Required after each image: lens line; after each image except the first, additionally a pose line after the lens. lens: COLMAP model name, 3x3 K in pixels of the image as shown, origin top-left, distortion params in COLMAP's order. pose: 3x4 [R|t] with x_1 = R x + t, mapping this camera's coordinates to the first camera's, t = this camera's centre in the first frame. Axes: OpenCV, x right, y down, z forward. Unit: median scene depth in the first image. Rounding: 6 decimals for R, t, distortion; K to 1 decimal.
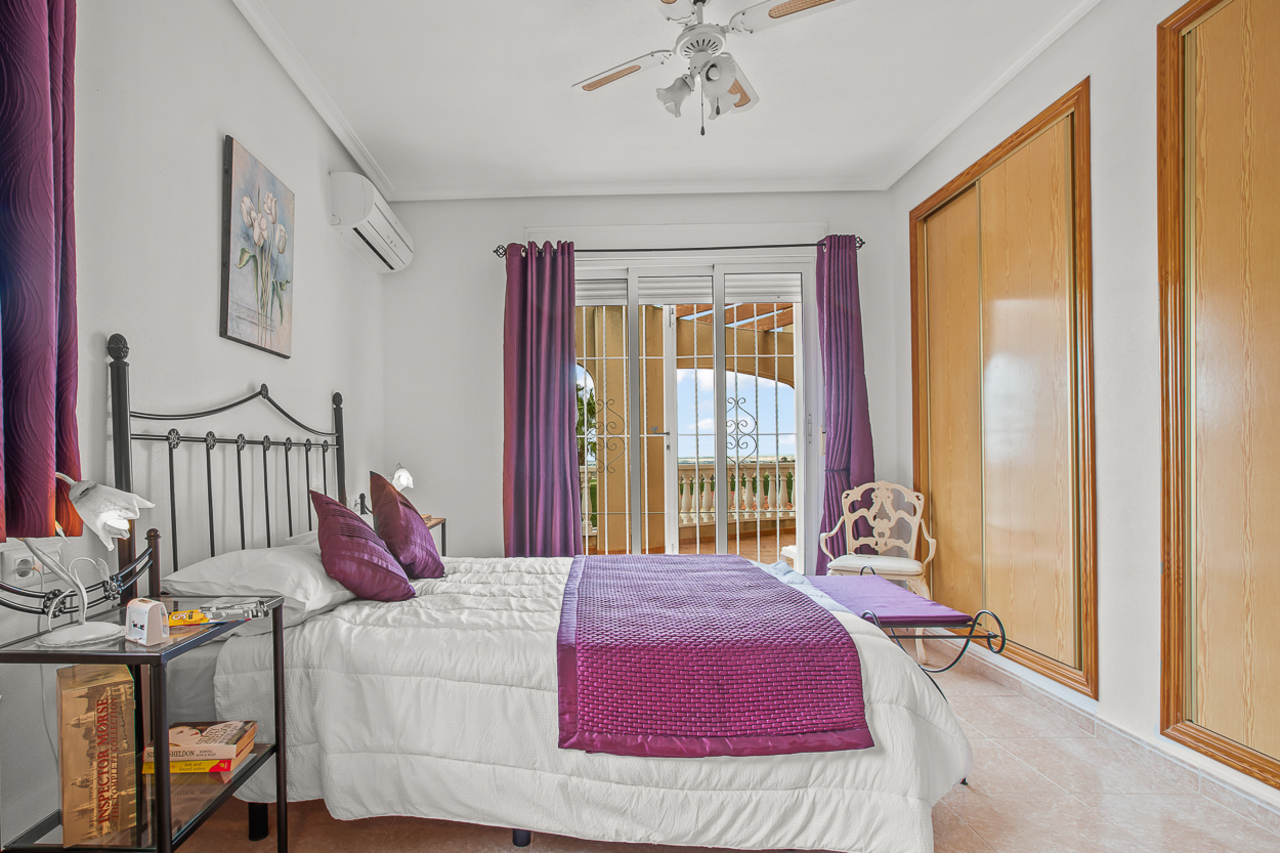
lens RADIAL K [[611.0, 0, 645.1], [0, 611.0, 462.2], [0, 0, 1]] dist [-0.023093, 0.000660]
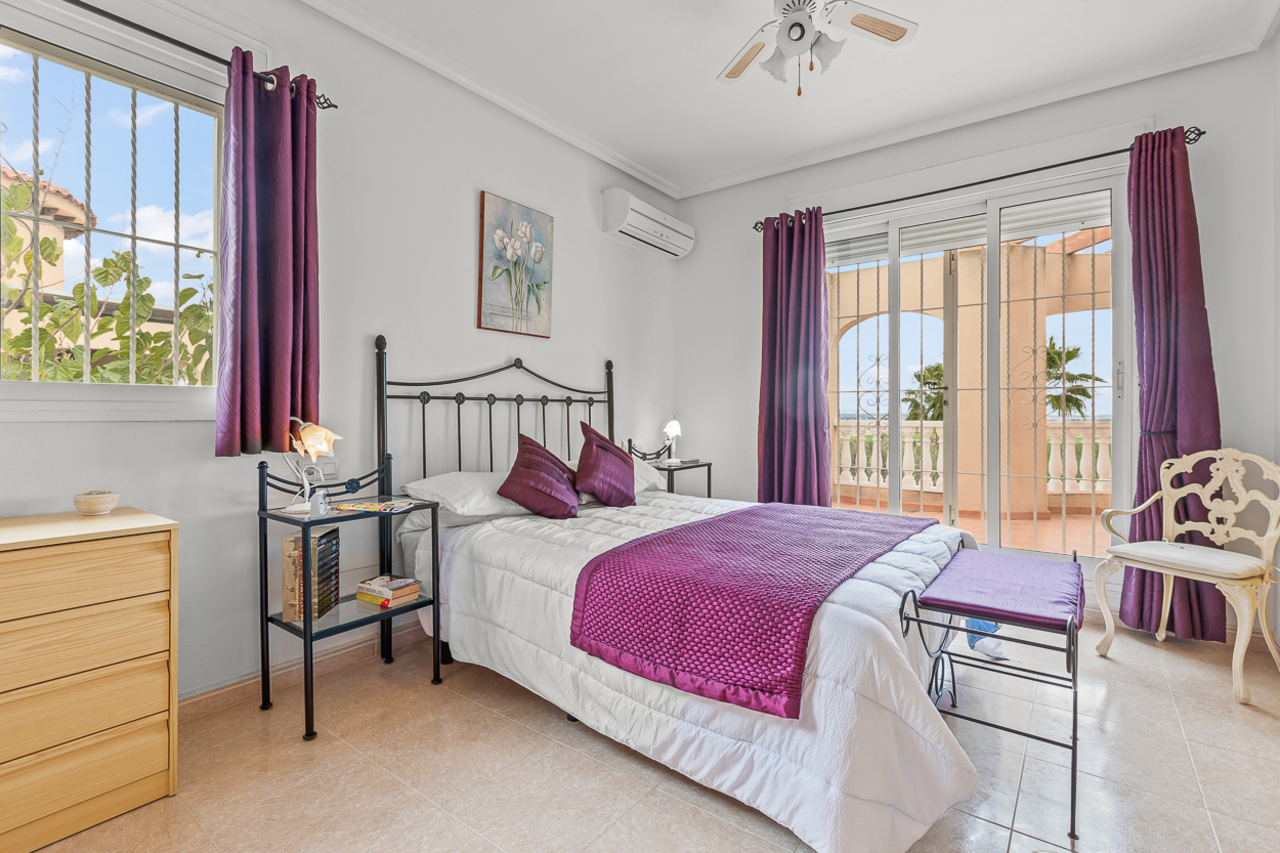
lens RADIAL K [[557.5, 0, 640.8], [0, 557.5, 415.1], [0, 0, 1]] dist [0.003016, 0.000700]
pose [[0.835155, 0.014905, -0.549813, 0.331477], [-0.014923, 0.999879, 0.004438, -0.005573], [0.549812, 0.004498, 0.835276, 0.064635]]
